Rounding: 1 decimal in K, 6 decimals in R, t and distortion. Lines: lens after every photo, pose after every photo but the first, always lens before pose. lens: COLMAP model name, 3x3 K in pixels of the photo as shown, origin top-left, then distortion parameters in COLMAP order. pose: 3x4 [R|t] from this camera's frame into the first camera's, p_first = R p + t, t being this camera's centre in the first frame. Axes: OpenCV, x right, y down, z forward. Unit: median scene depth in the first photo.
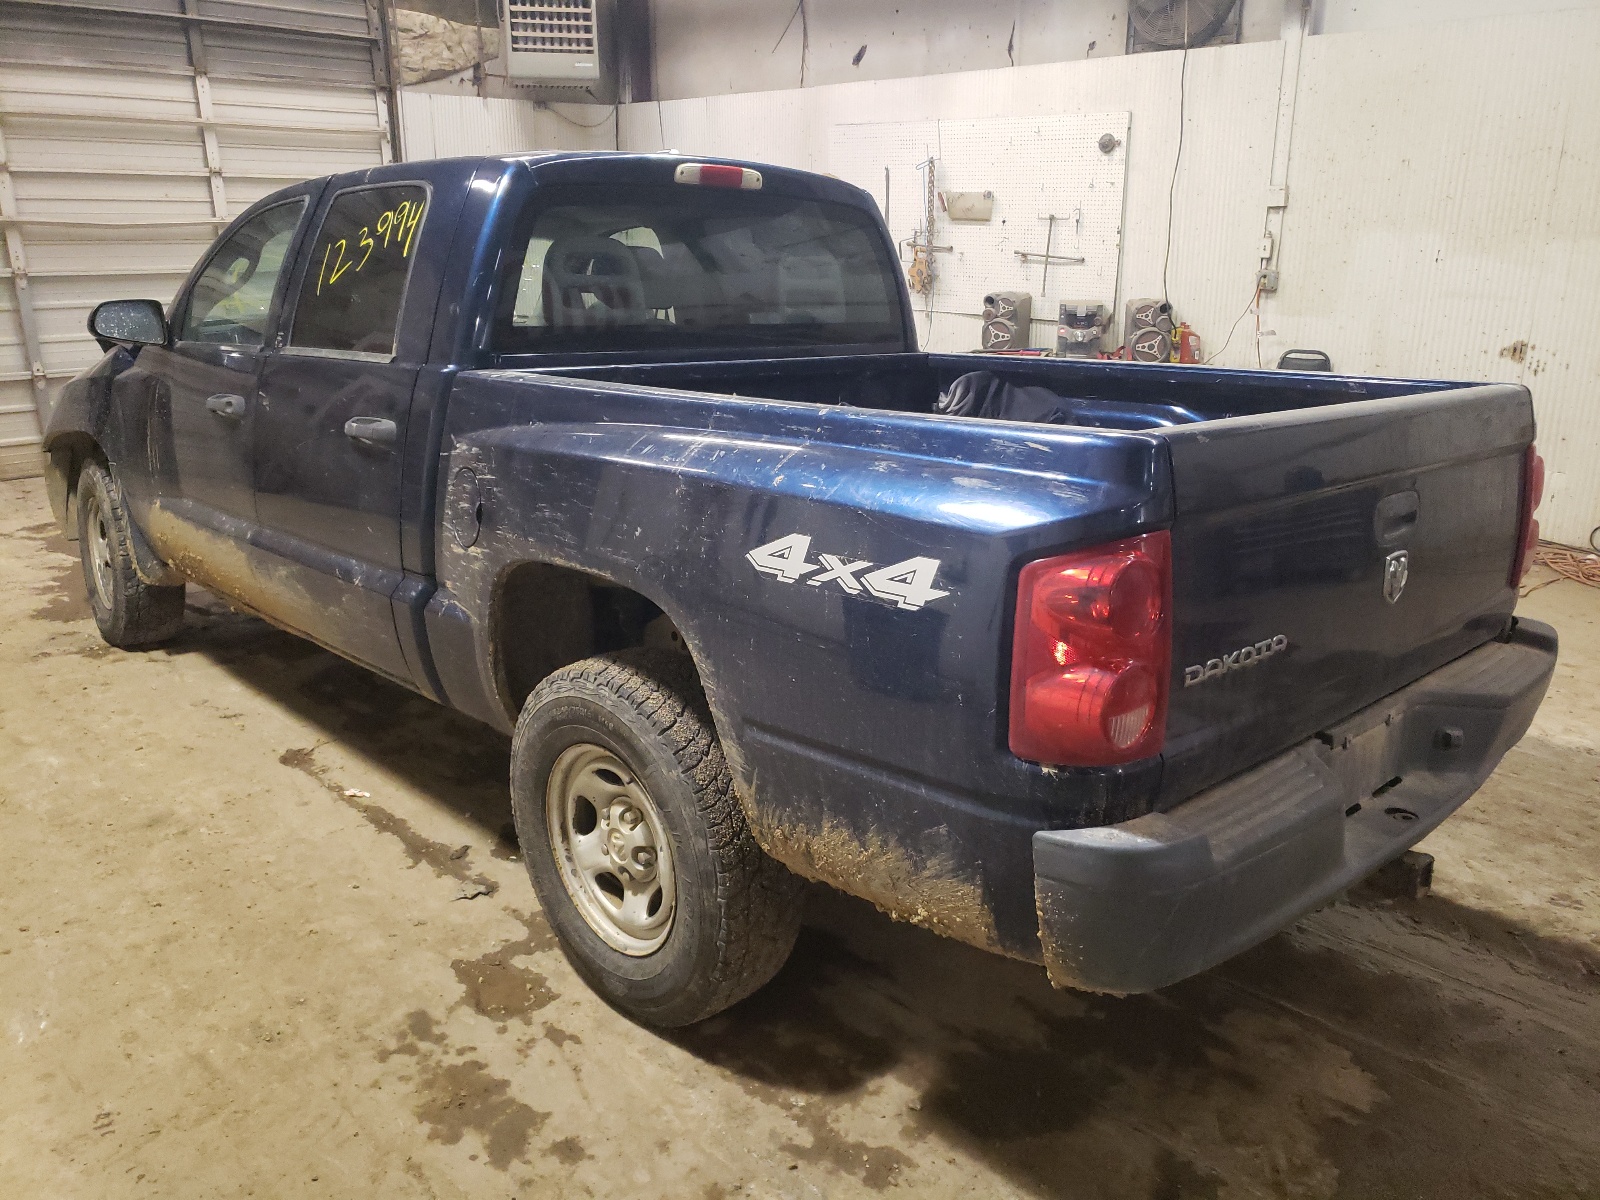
lens RADIAL K [[1225.7, 0, 809.4], [0, 1225.7, 591.9], [0, 0, 1]] dist [0.020719, 0.006011]
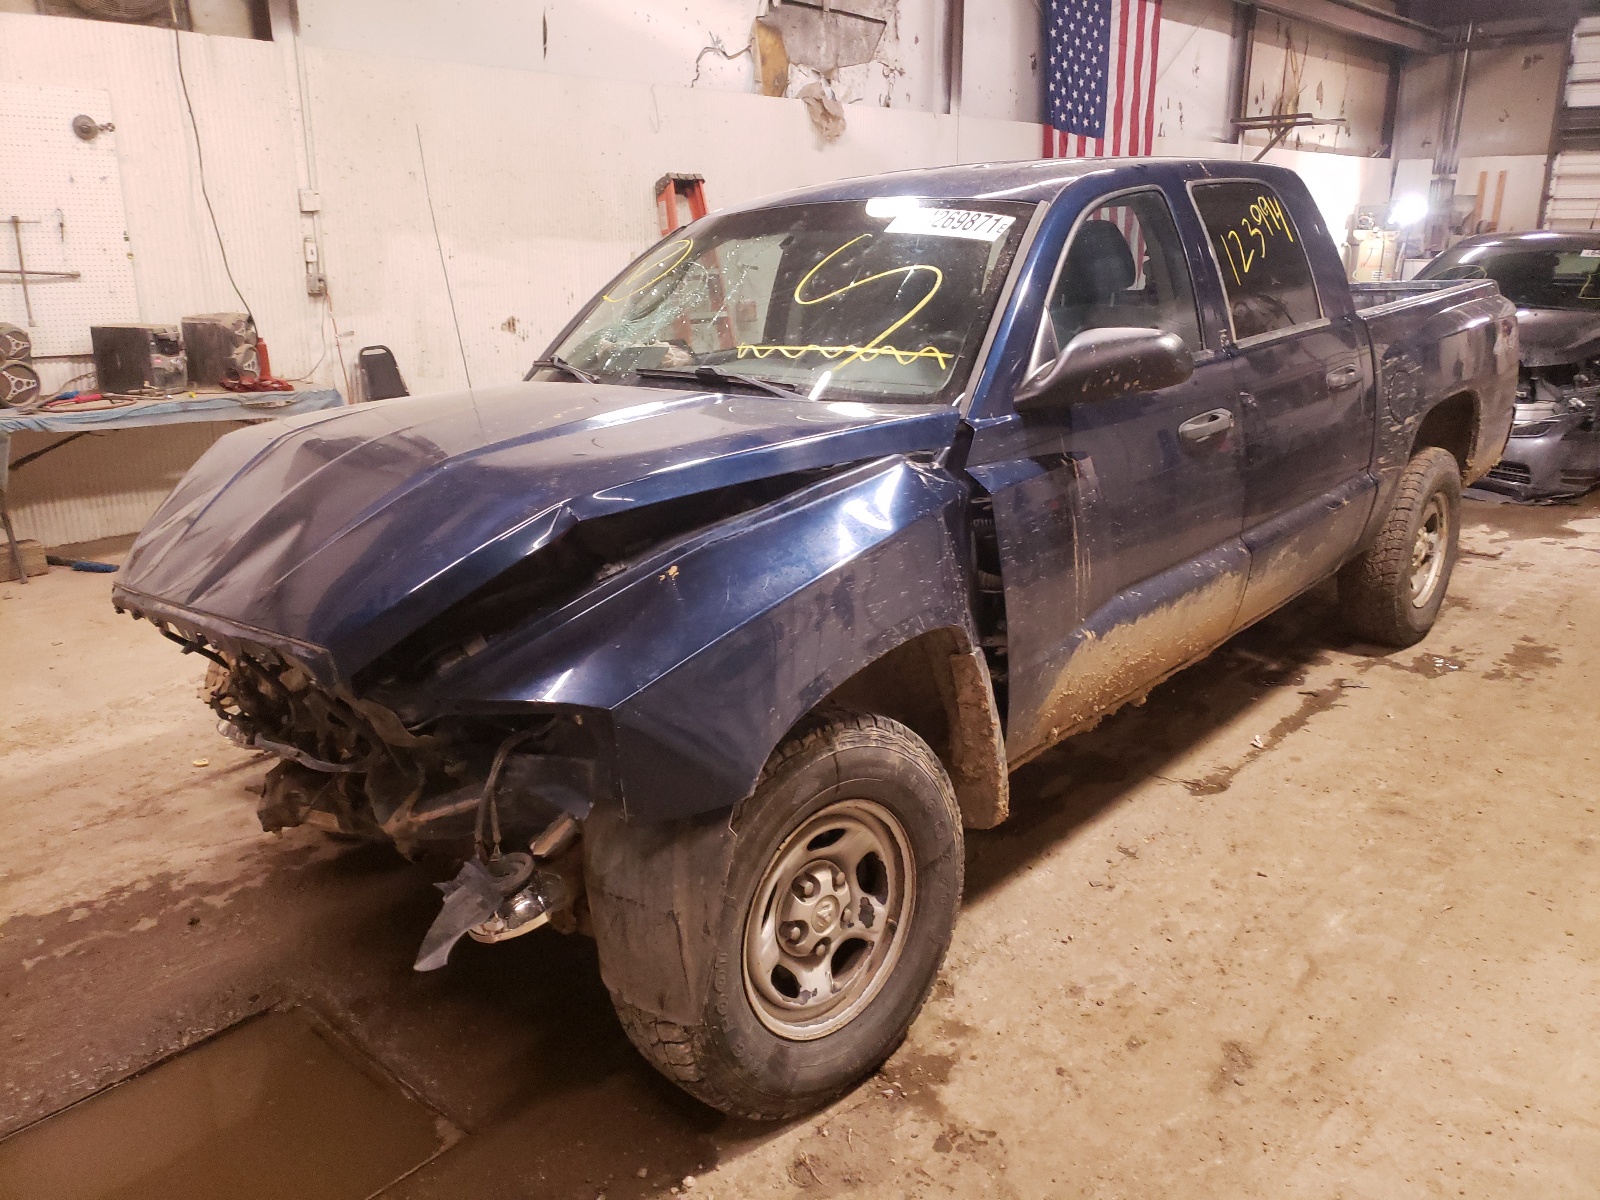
lens RADIAL K [[1225.7, 0, 809.4], [0, 1225.7, 591.9], [0, 0, 1]] dist [0.020719, 0.006011]
pose [[-0.056977, -0.288756, 0.955706, -1.248231], [0.299443, 0.908247, 0.292269, -0.363672], [-0.952411, 0.302832, 0.034717, 1.208092]]
